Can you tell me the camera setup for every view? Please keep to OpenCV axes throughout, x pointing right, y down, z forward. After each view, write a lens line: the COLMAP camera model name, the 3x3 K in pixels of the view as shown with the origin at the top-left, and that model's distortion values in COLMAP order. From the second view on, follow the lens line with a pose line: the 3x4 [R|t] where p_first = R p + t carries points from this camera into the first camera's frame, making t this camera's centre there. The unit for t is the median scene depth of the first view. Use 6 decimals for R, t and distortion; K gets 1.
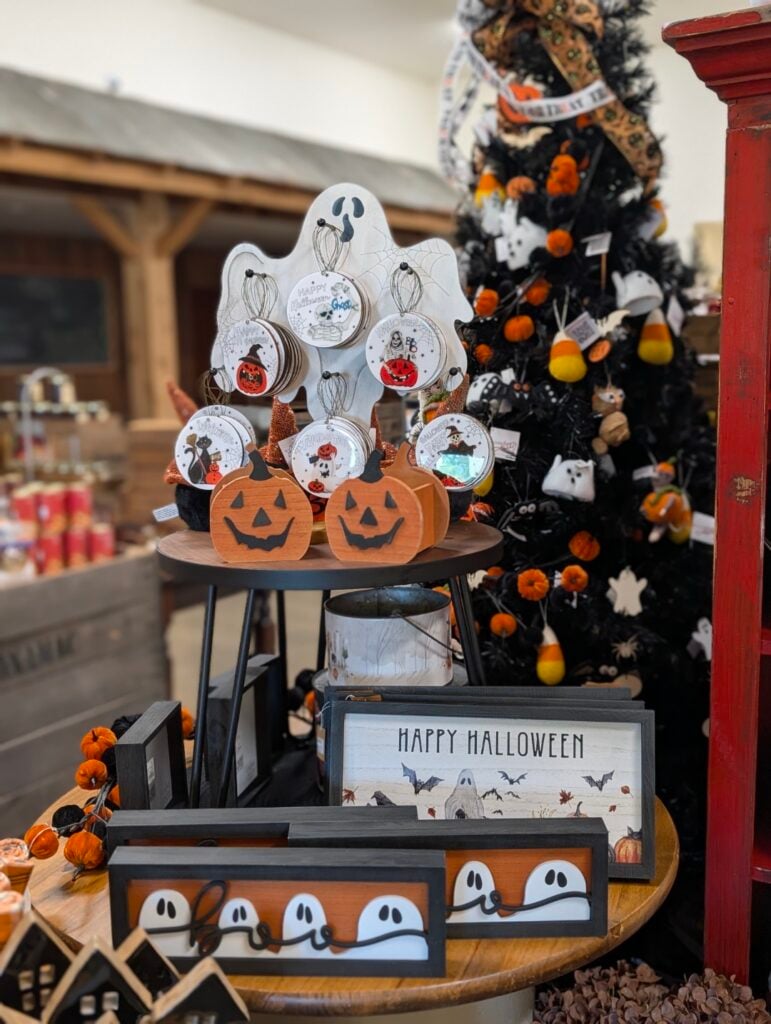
lens RADIAL K [[1102.5, 0, 392.2], [0, 1102.5, 514.0], [0, 0, 1]] dist [0.099204, -0.284853]
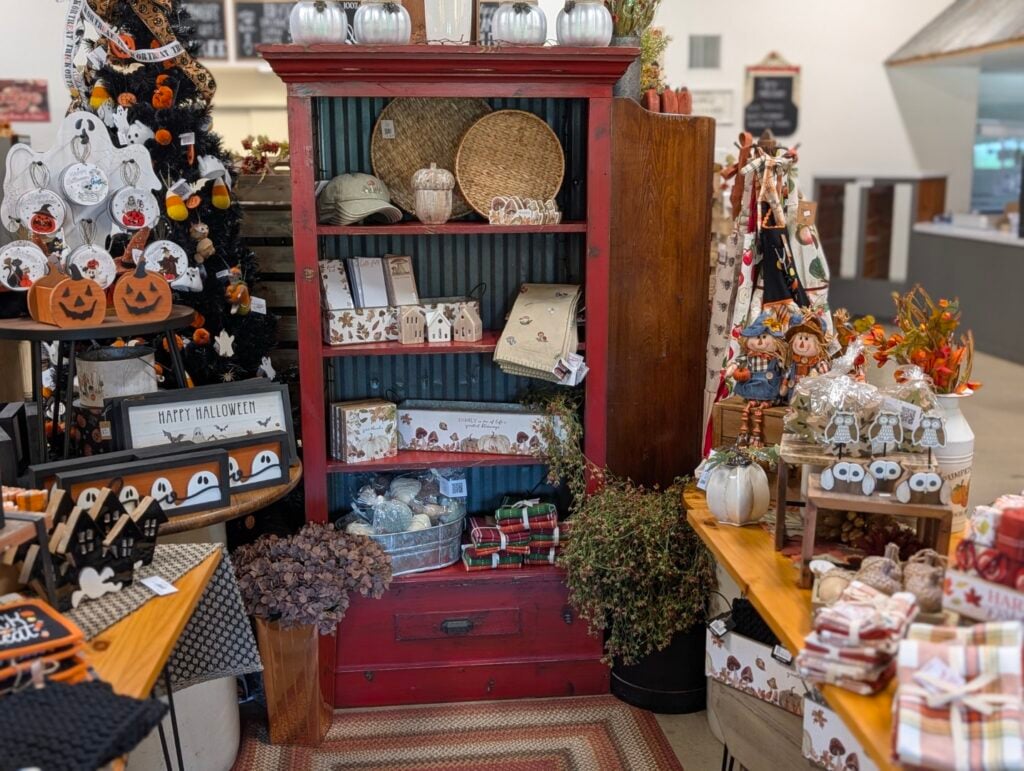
lens RADIAL K [[1102.5, 0, 549.0], [0, 1102.5, 380.7], [0, 0, 1]] dist [0.099204, -0.284853]
pose [[0.760190, -0.111415, 0.640077, -0.649979], [0.087800, 0.993766, 0.068704, 0.068127], [-0.643741, 0.003971, 0.765233, -0.806962]]
